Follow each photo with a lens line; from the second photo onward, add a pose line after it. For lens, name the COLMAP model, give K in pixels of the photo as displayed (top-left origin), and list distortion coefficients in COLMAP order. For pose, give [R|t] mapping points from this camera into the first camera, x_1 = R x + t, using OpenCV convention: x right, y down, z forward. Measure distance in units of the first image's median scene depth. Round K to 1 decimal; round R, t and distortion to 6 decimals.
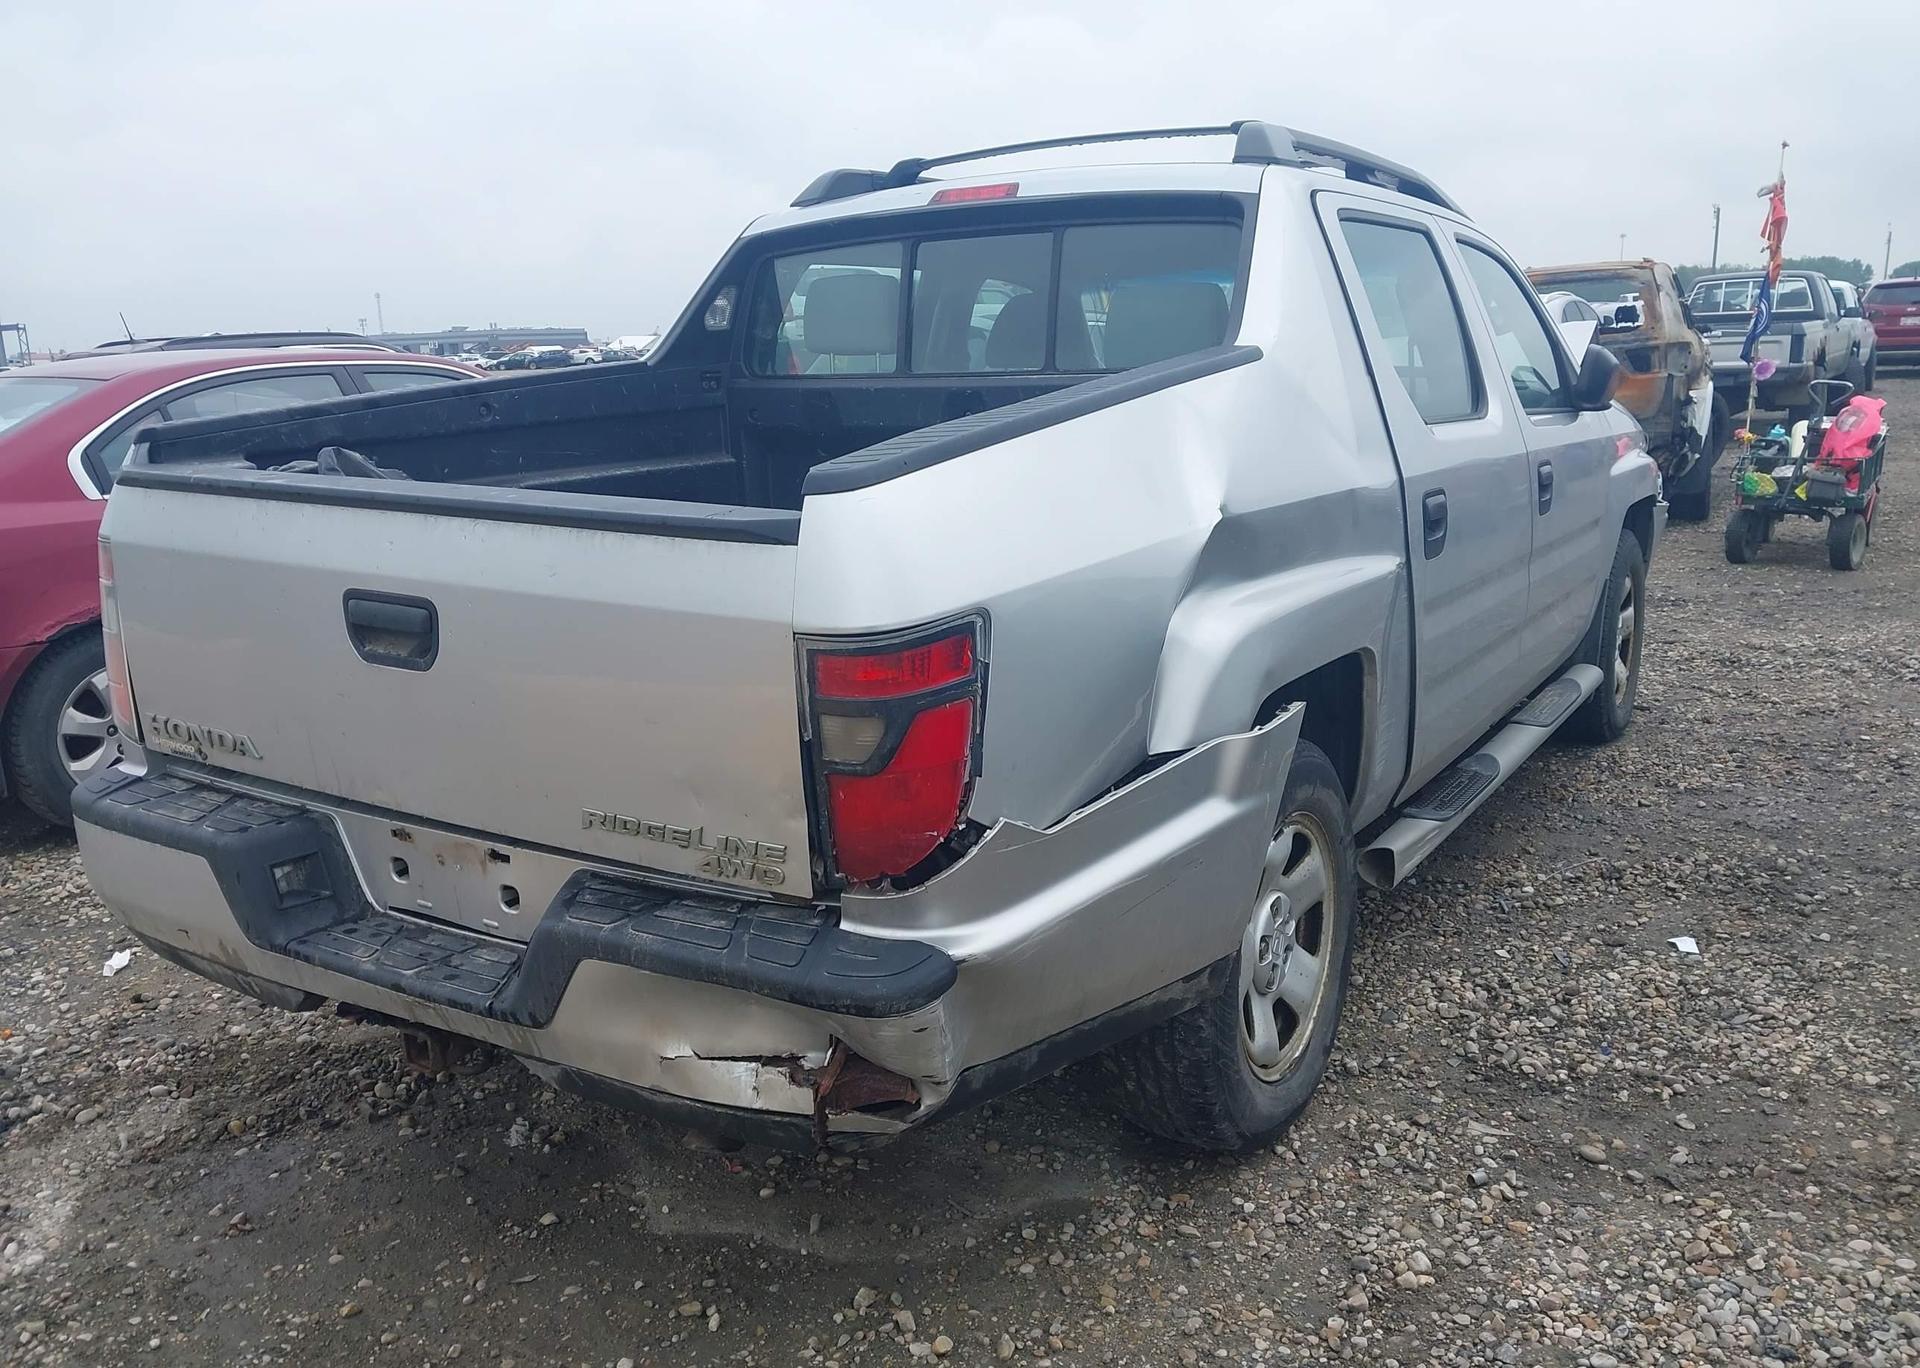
lens RADIAL K [[1526.5, 0, 962.2], [0, 1526.5, 682.1], [0, 0, 1]] dist [-0.000953, 0.005219]
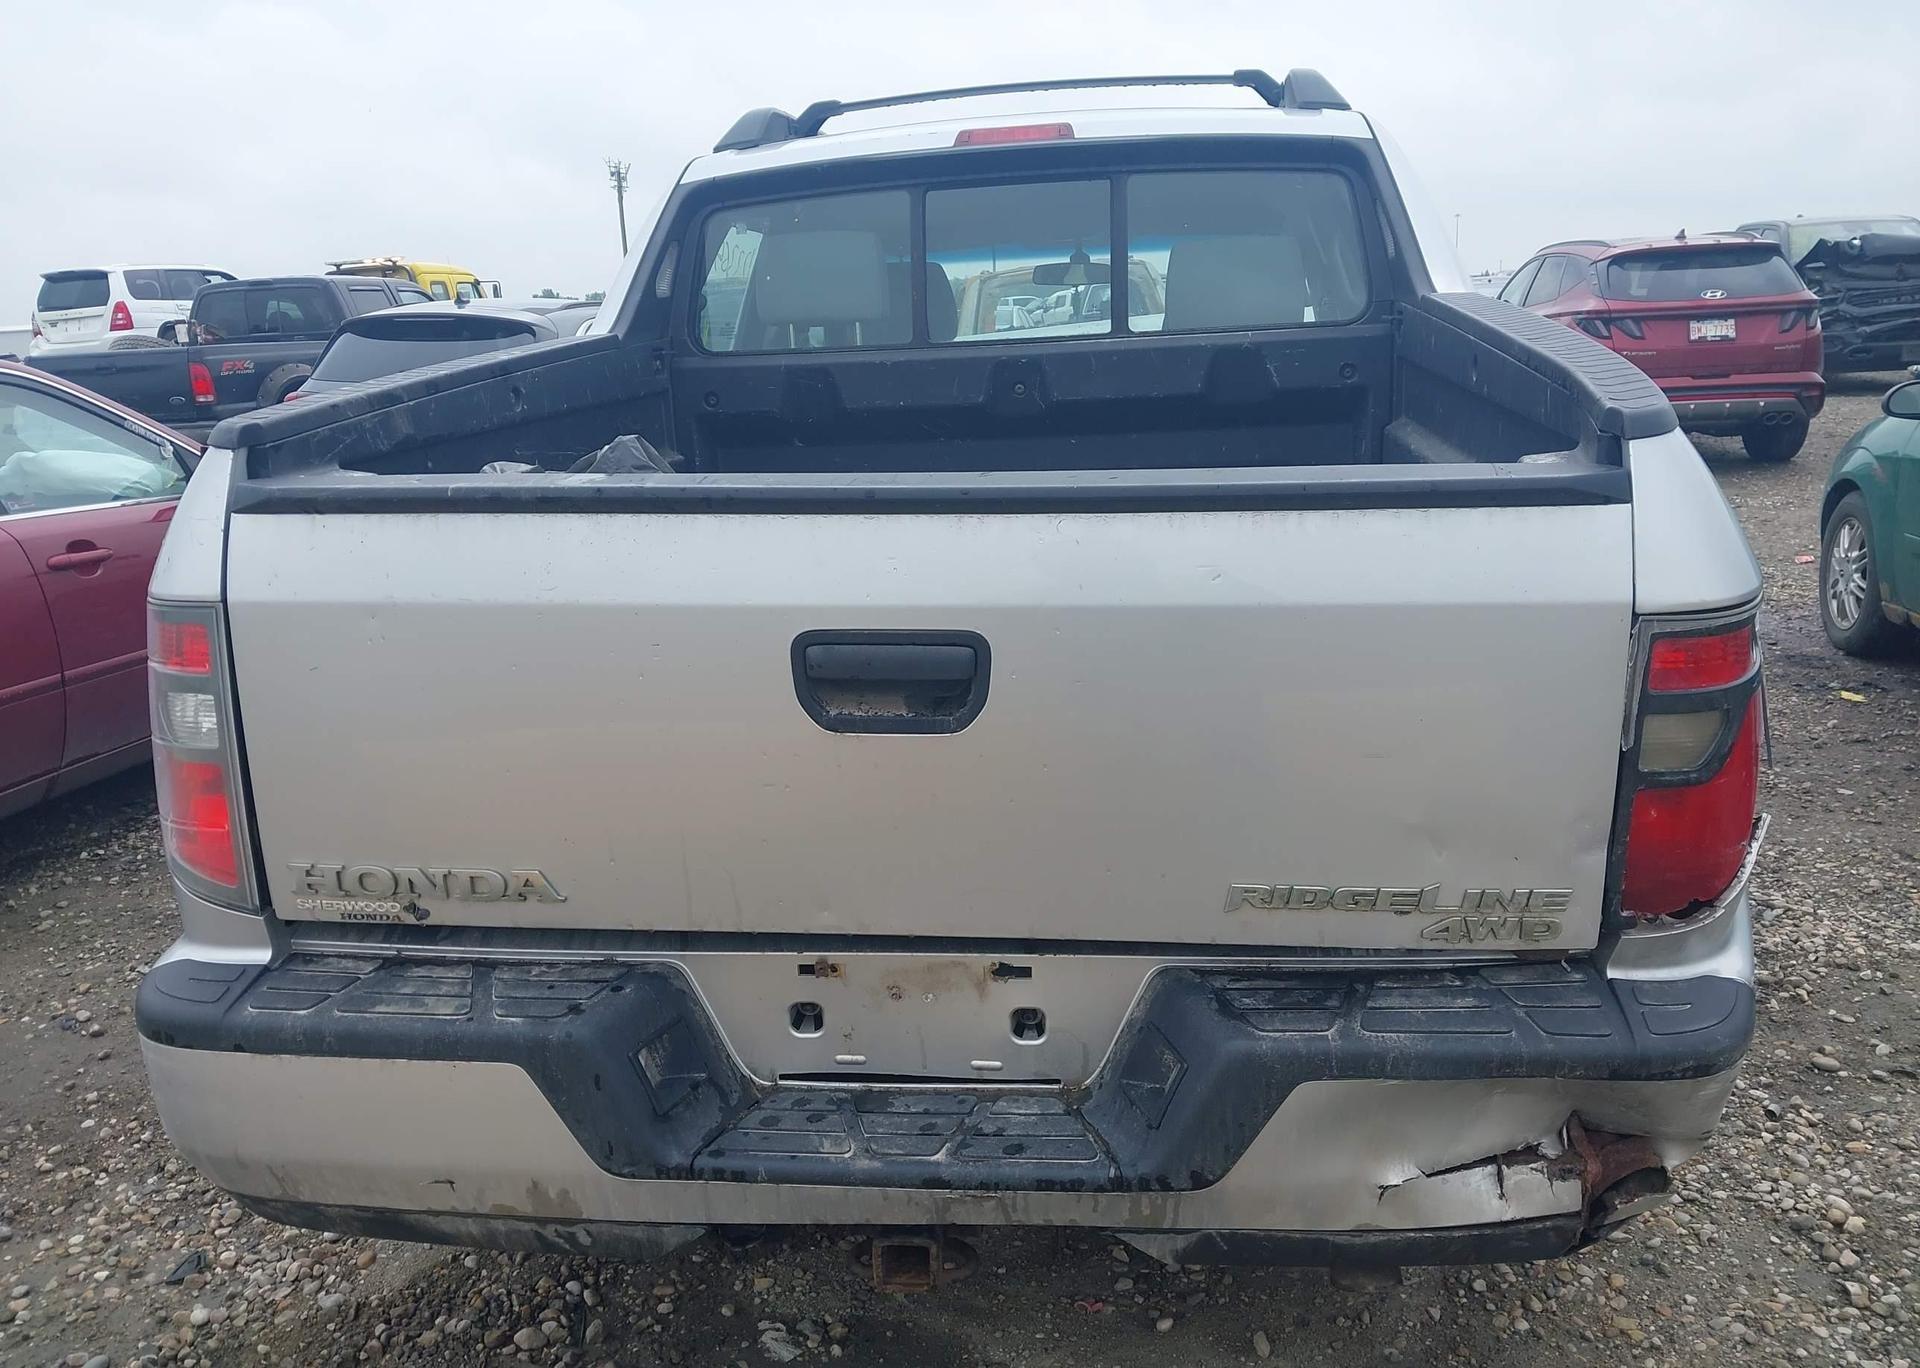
lens RADIAL K [[1454.5, 0, 960.0], [0, 1454.5, 684.0], [0, 0, 1]] dist [0.040322, -0.001472]
pose [[0.904615, -0.114900, 0.410451, -0.499270], [0.112248, 0.993208, 0.030646, -0.040669], [-0.411184, 0.018349, 0.911368, 0.302896]]
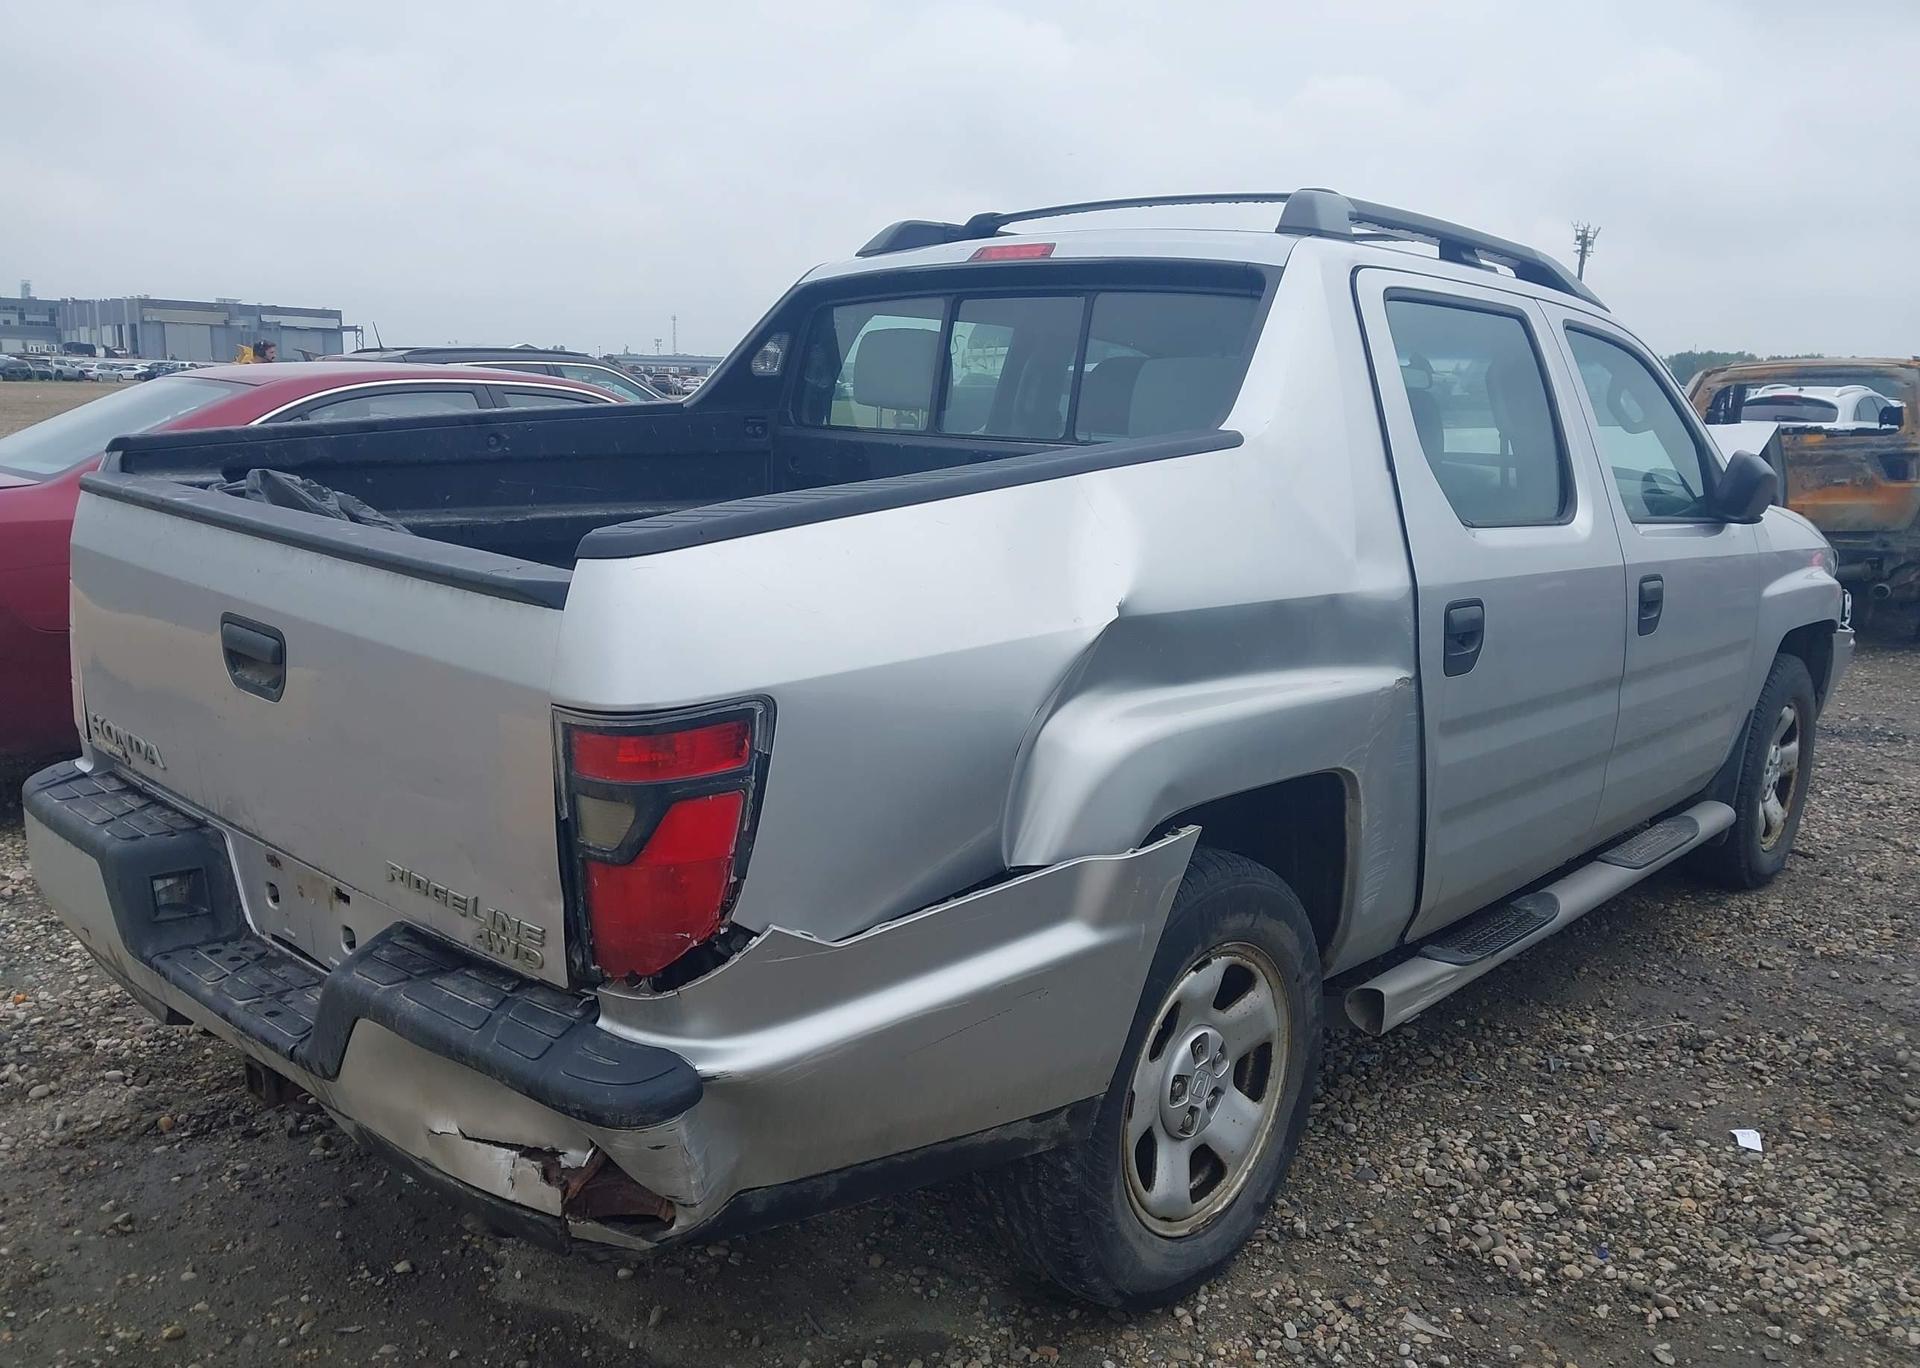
lens RADIAL K [[1516.7, 0, 960.0], [0, 1516.7, 684.0], [0, 0, 1]] dist [0.005582, -0.000962]
pose [[0.982648, 0.094715, -0.159473, 0.190341], [-0.099006, 0.994902, -0.019166, -0.034966], [0.156844, 0.034622, 0.987016, 0.077967]]
